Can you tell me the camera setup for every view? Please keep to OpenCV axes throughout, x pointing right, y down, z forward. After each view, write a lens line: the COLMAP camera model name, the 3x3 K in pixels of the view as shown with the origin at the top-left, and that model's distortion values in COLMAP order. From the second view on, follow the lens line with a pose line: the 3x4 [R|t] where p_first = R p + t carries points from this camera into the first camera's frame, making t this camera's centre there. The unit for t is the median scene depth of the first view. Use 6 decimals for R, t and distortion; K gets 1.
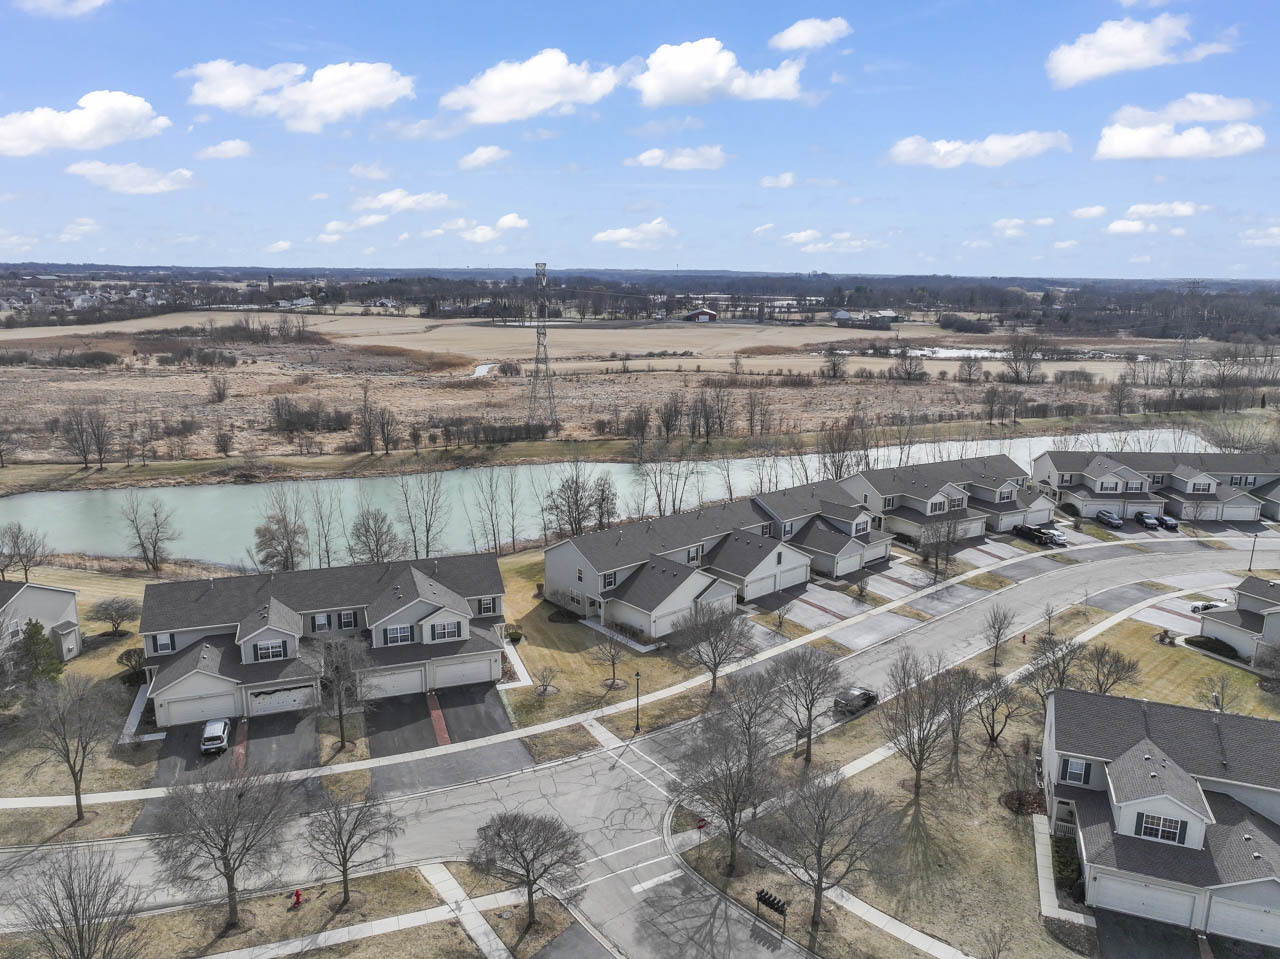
lens RADIAL K [[896.0, 0, 644.1], [0, 896.0, 476.6], [0, 0, 1]] dist [0.007464, 0.002384]
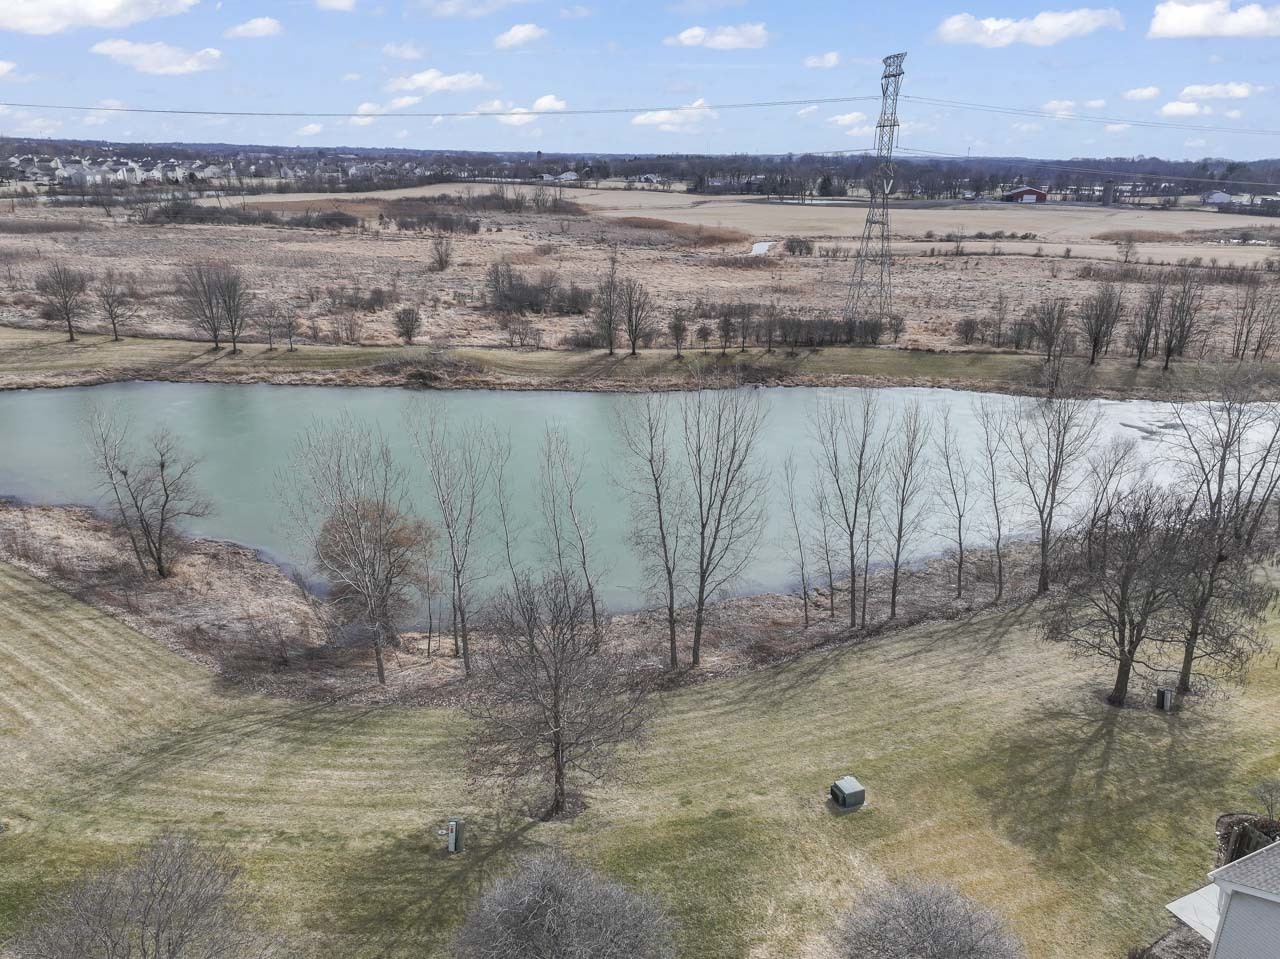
lens RADIAL K [[896.0, 0, 644.1], [0, 896.0, 476.6], [0, 0, 1]] dist [0.007464, 0.002384]
pose [[0.959985, 0.099702, -0.261704, -0.089297], [-0.069104, 0.989918, 0.123645, -0.016142], [0.271393, -0.100612, 0.957195, 0.329353]]
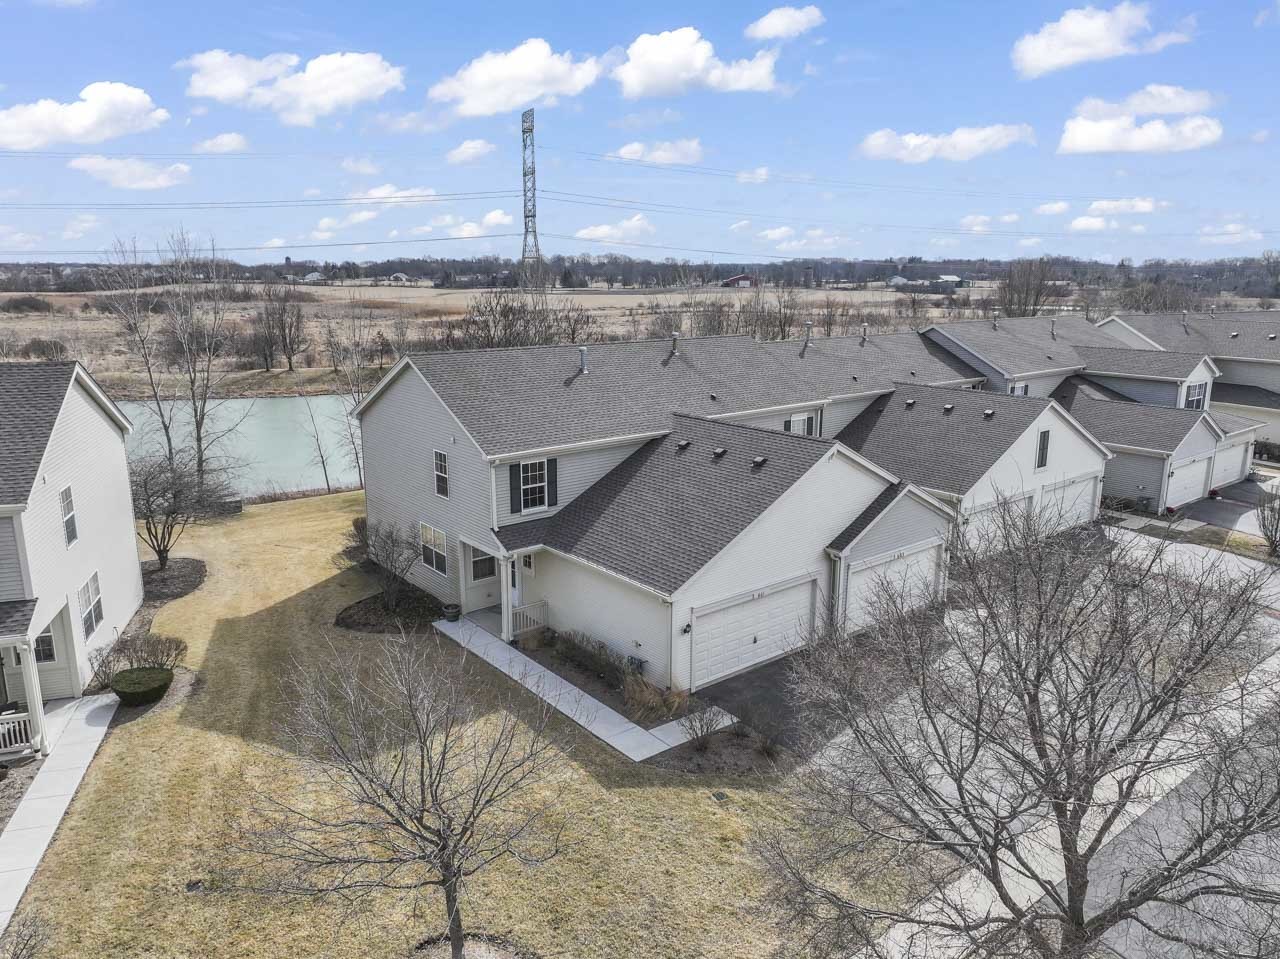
lens RADIAL K [[896.0, 0, 644.1], [0, 896.0, 476.6], [0, 0, 1]] dist [0.007464, 0.002384]
pose [[0.999246, 0.000105, -0.038825, 0.003775], [-0.000064, 0.999999, 0.001056, 0.046396], [0.038825, -0.001053, 0.999245, 0.293294]]
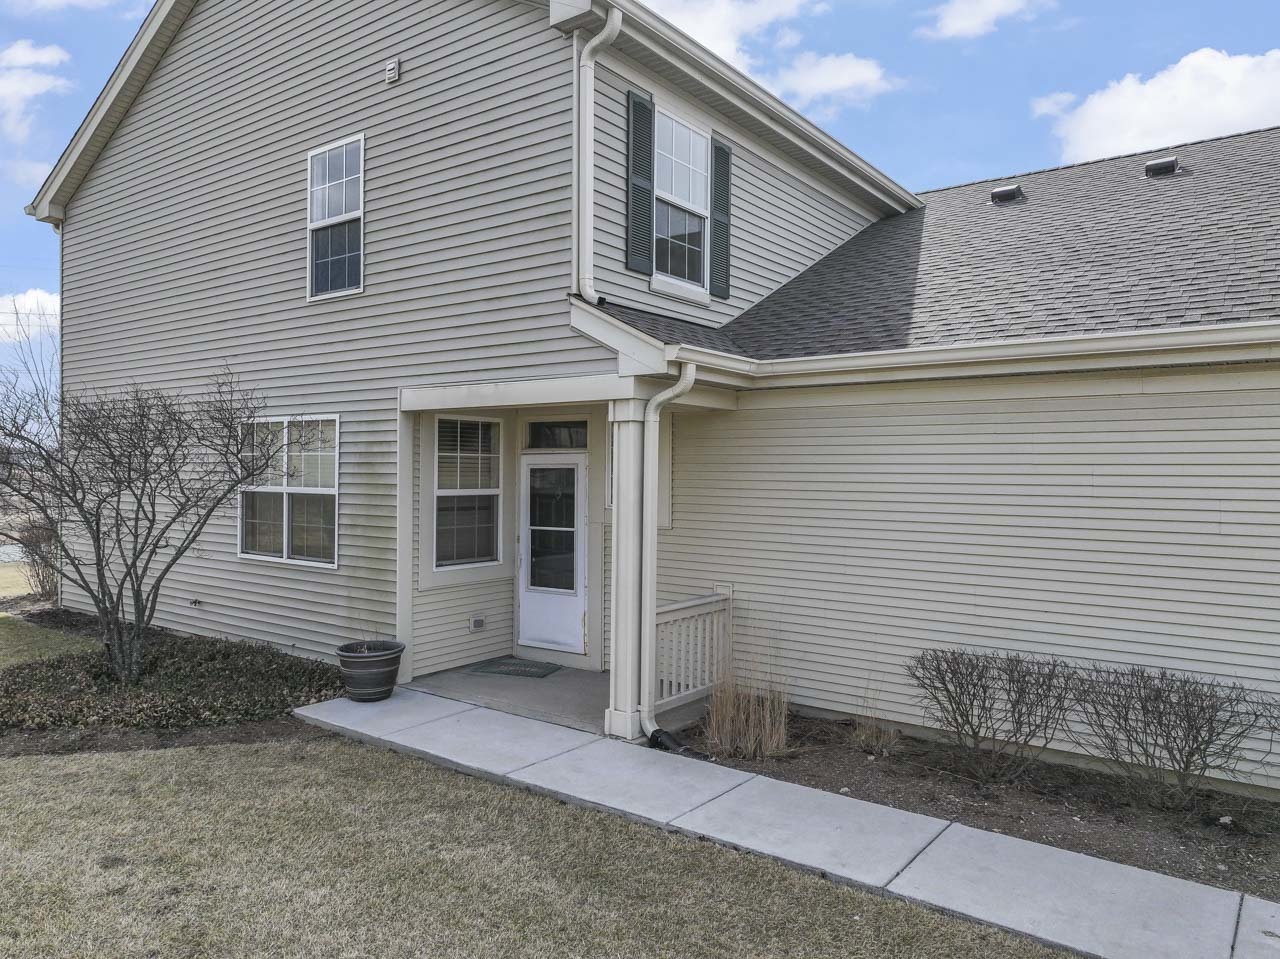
lens RADIAL K [[896.0, 0, 644.1], [0, 896.0, 476.6], [0, 0, 1]] dist [0.007464, 0.002384]
pose [[0.977276, -0.006522, 0.211870, -0.025142], [0.051080, 0.977317, -0.205528, 0.066081], [-0.205724, 0.211680, 0.955442, 0.381377]]
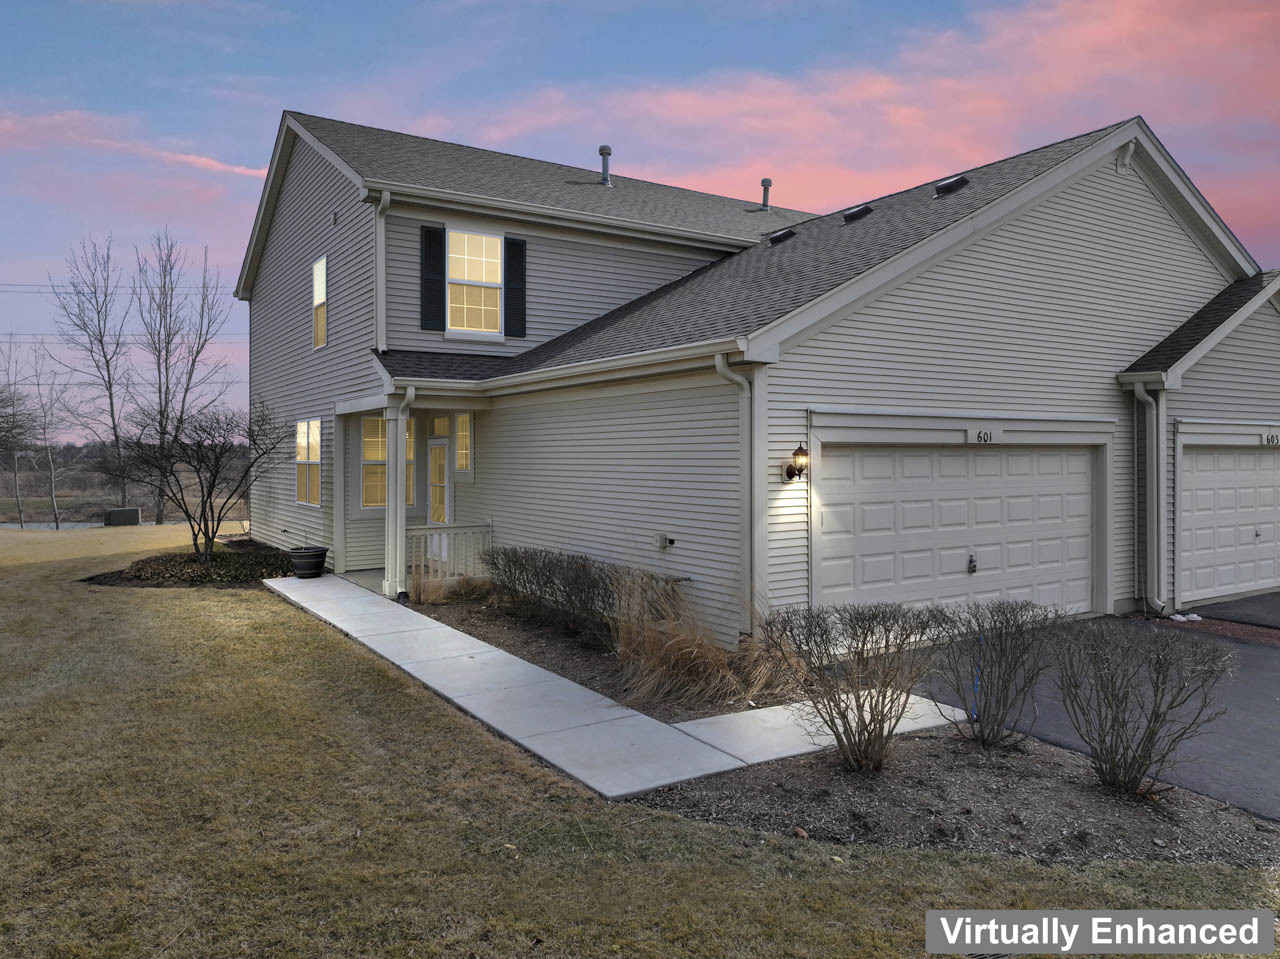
lens RADIAL K [[916.7, 0, 644.3], [0, 916.7, 448.9], [0, 0, 1]] dist [0.001314, 0.000160]
pose [[0.989336, -0.014613, -0.144915, 0.003997], [-0.018386, 0.974465, -0.223784, 0.071871], [0.144484, 0.224062, 0.963805, 0.359133]]
